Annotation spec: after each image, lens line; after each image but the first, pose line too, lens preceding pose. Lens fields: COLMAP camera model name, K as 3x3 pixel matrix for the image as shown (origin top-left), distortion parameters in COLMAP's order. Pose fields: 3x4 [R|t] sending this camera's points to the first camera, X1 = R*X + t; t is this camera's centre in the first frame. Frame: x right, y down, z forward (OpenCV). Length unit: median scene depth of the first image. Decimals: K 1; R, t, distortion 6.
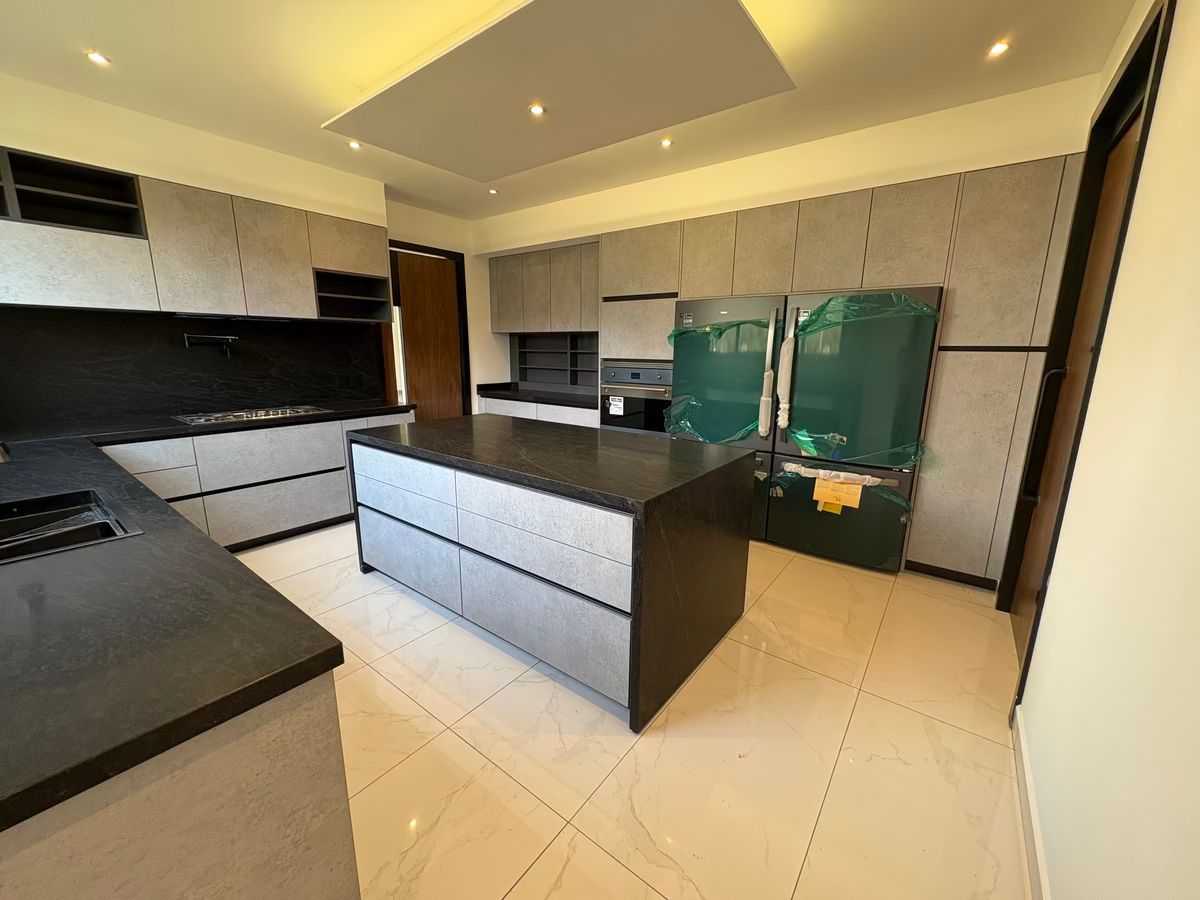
lens RADIAL K [[477.1, 0, 598.6], [0, 477.1, 449.7], [0, 0, 1]] dist [-0.000124, 0.000032]
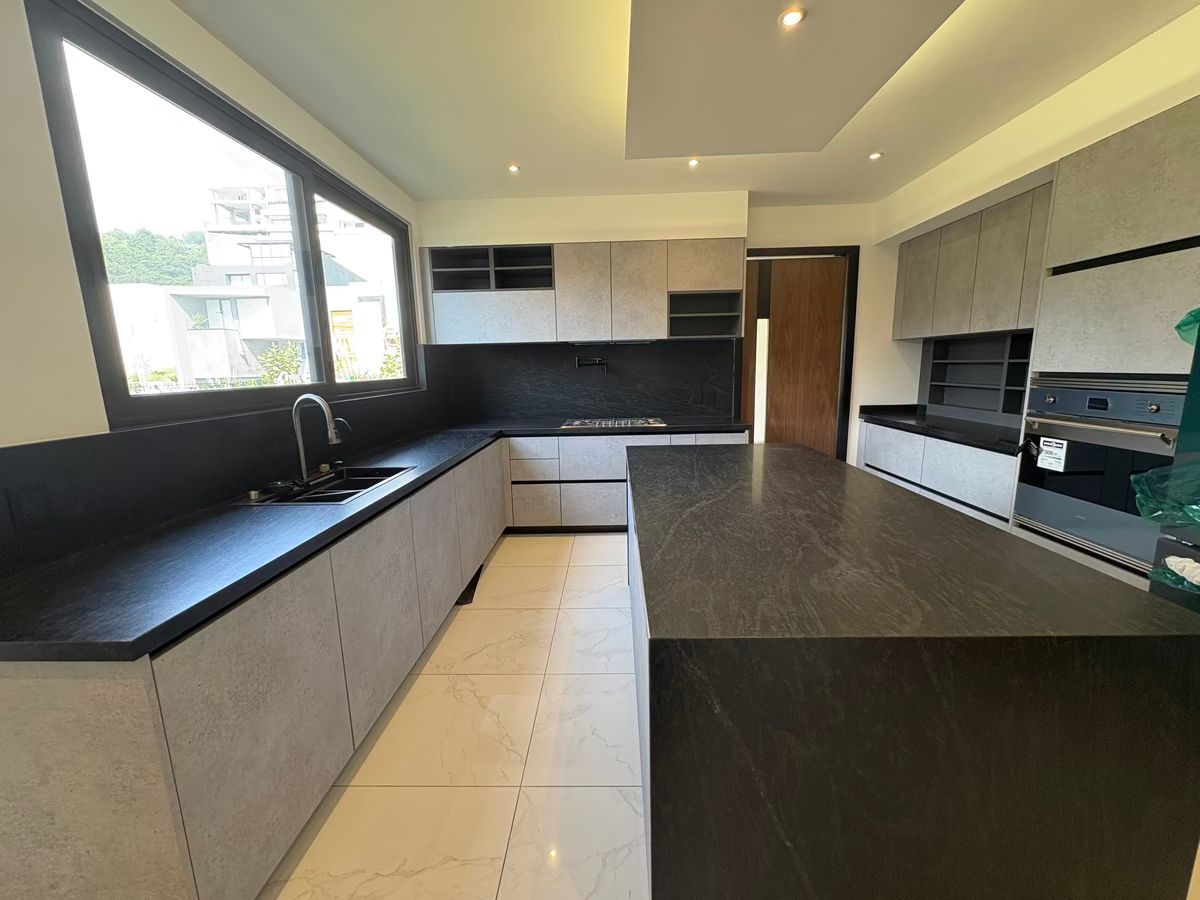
lens RADIAL K [[477.1, 0, 601.8], [0, 477.1, 448.4], [0, 0, 1]] dist [-0.000124, 0.000032]
pose [[0.585834, 0.118263, -0.801756, 0.182690], [-0.141641, 0.989010, 0.042389, -0.047444], [0.797958, 0.088728, 0.596146, 0.228060]]
